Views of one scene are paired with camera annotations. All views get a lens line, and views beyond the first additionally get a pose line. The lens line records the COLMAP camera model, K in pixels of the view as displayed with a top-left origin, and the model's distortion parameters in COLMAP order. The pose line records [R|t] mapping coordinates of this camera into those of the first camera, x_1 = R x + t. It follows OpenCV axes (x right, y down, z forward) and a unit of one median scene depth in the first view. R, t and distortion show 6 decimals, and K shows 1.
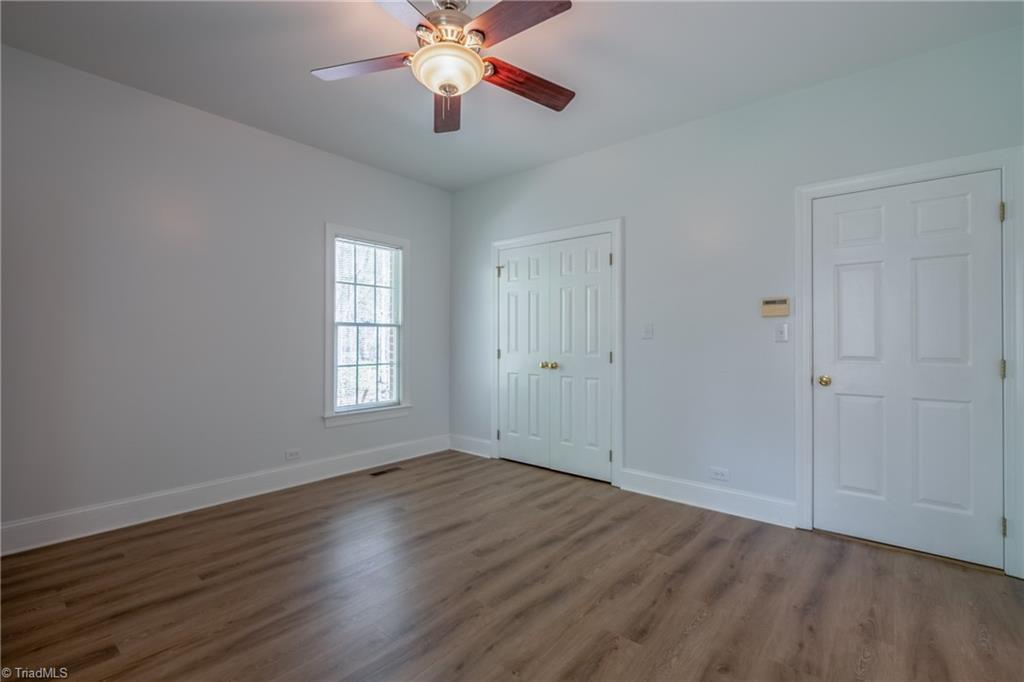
lens RADIAL K [[449.6, 0, 511.7], [0, 449.6, 333.1], [0, 0, 1]] dist [-0.000437, -0.000086]
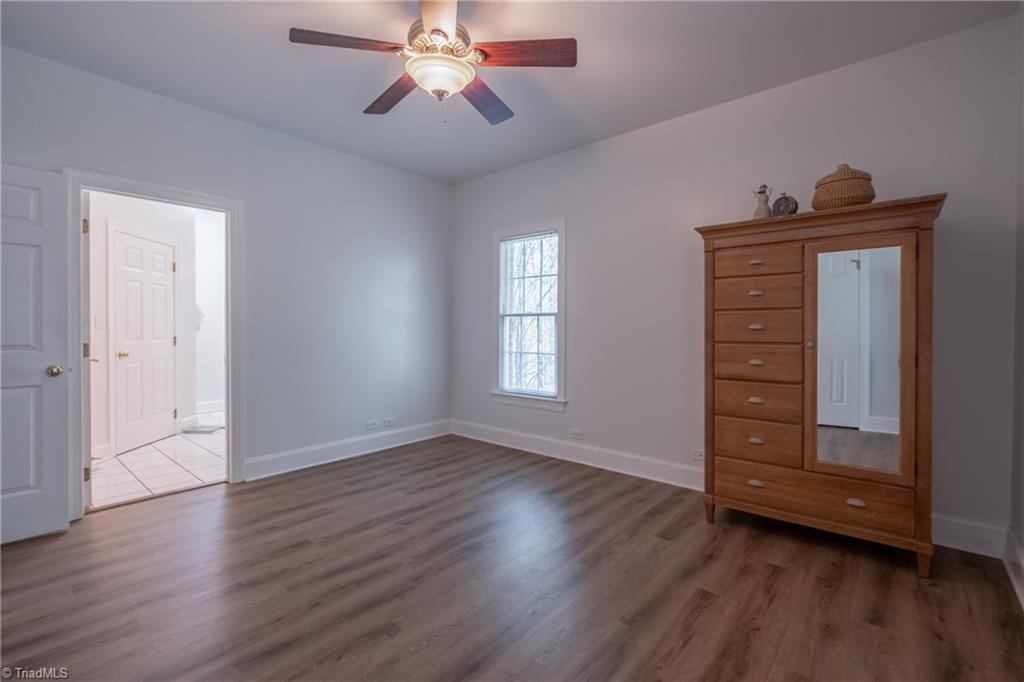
lens RADIAL K [[449.6, 0, 511.7], [0, 449.6, 333.1], [0, 0, 1]] dist [-0.000437, -0.000086]
pose [[-0.999810, -0.008327, 0.017631, -0.331105], [-0.008386, 0.999960, -0.003256, 0.026520], [-0.017603, -0.003403, -0.999839, 2.068278]]
